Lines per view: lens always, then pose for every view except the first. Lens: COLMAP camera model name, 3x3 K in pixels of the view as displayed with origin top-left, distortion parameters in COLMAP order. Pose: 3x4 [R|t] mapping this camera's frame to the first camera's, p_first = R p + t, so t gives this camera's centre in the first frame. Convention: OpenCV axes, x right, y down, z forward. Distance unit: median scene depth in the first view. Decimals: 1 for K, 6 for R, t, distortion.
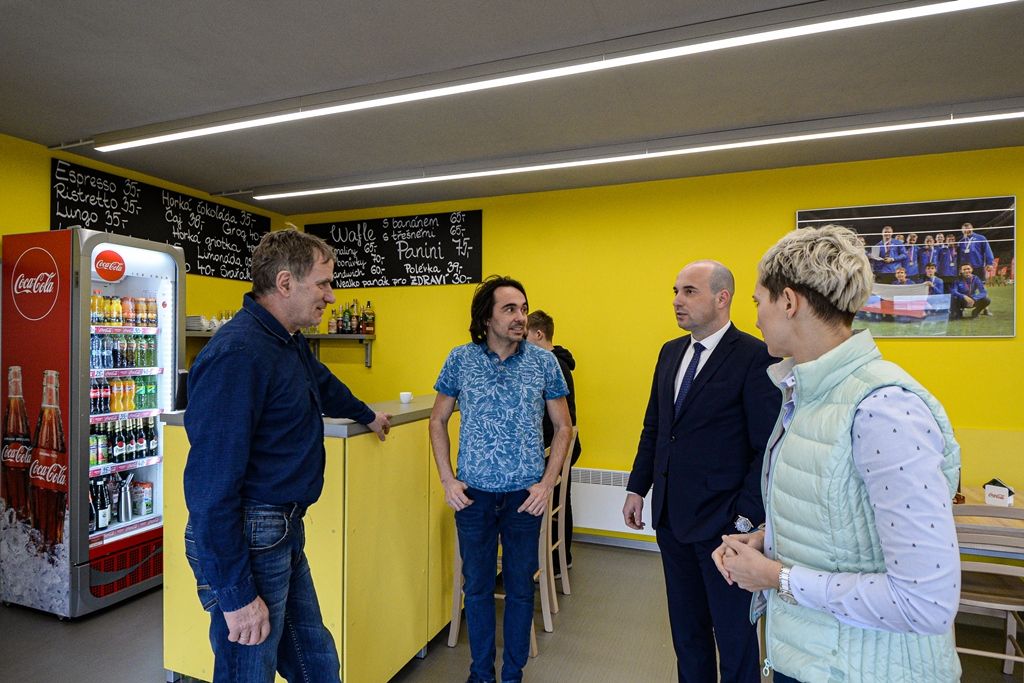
lens RADIAL K [[574.0, 0, 524.5], [0, 574.0, 346.2], [0, 0, 1]] dist [-0.004000, -0.012087]
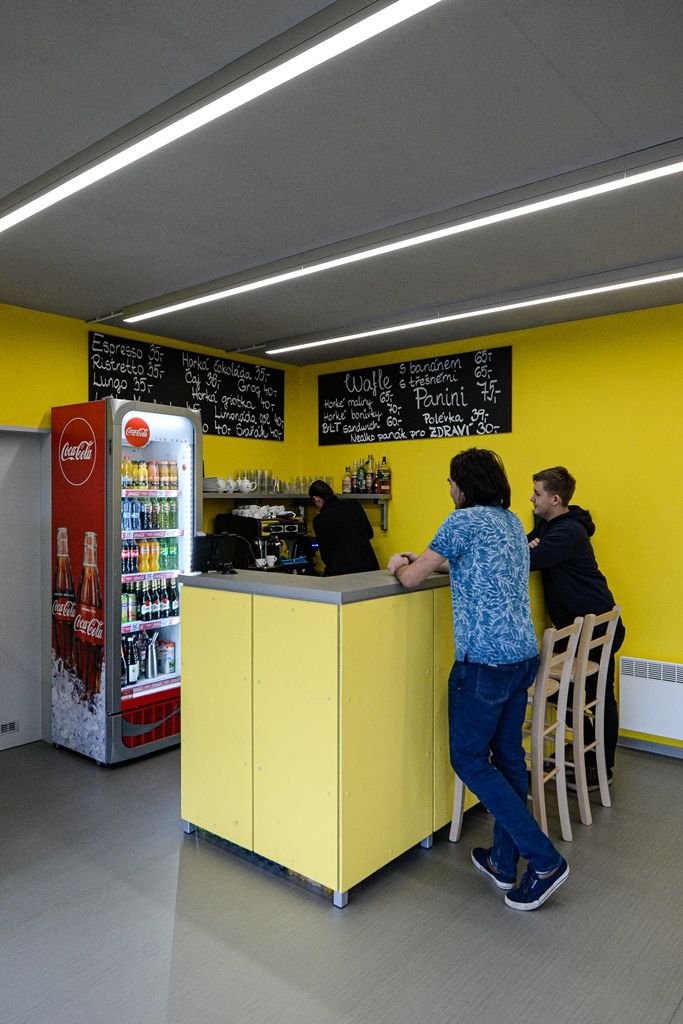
lens RADIAL K [[702.8, 0, 356.5], [0, 702.8, 511.0], [0, 0, 1]] dist [-0.001550, -0.013633]
pose [[0.944805, 0.000947, -0.327633, 0.058449], [0.003103, 0.999925, 0.011836, -0.008428], [0.327619, -0.012199, 0.944731, -0.066967]]
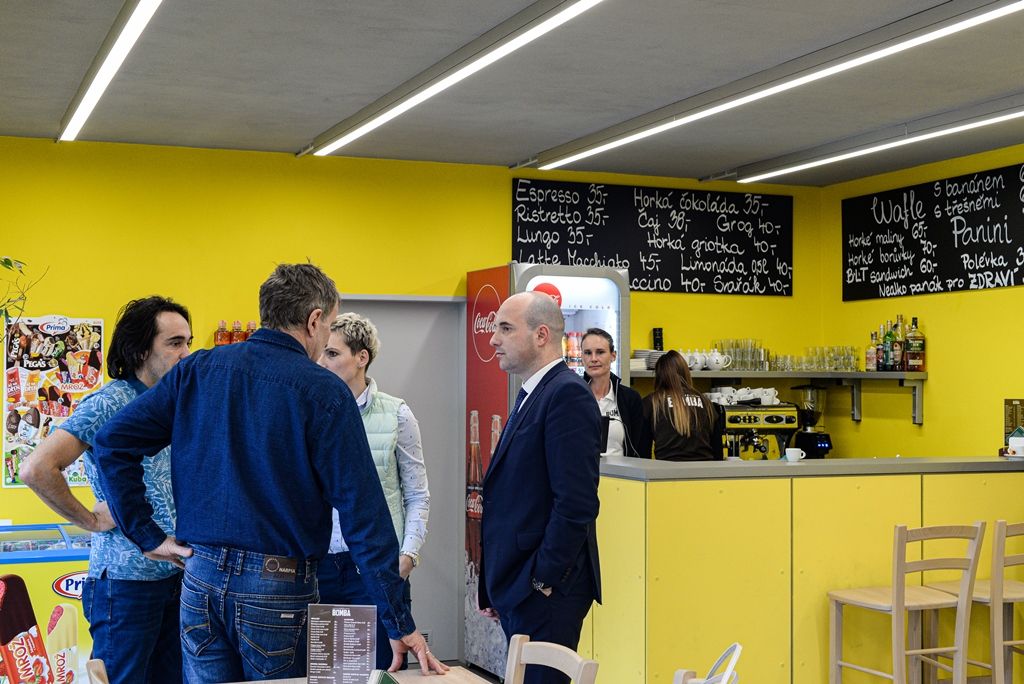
lens RADIAL K [[1516.7, 0, 511.2], [0, 1516.7, 342.9], [0, 0, 1]] dist [-0.142604, 0.000000]
pose [[0.656861, -0.021357, -0.753709, 0.809504], [-0.004097, 0.999483, -0.031893, 0.002378], [0.754000, 0.024037, 0.656434, -0.473775]]
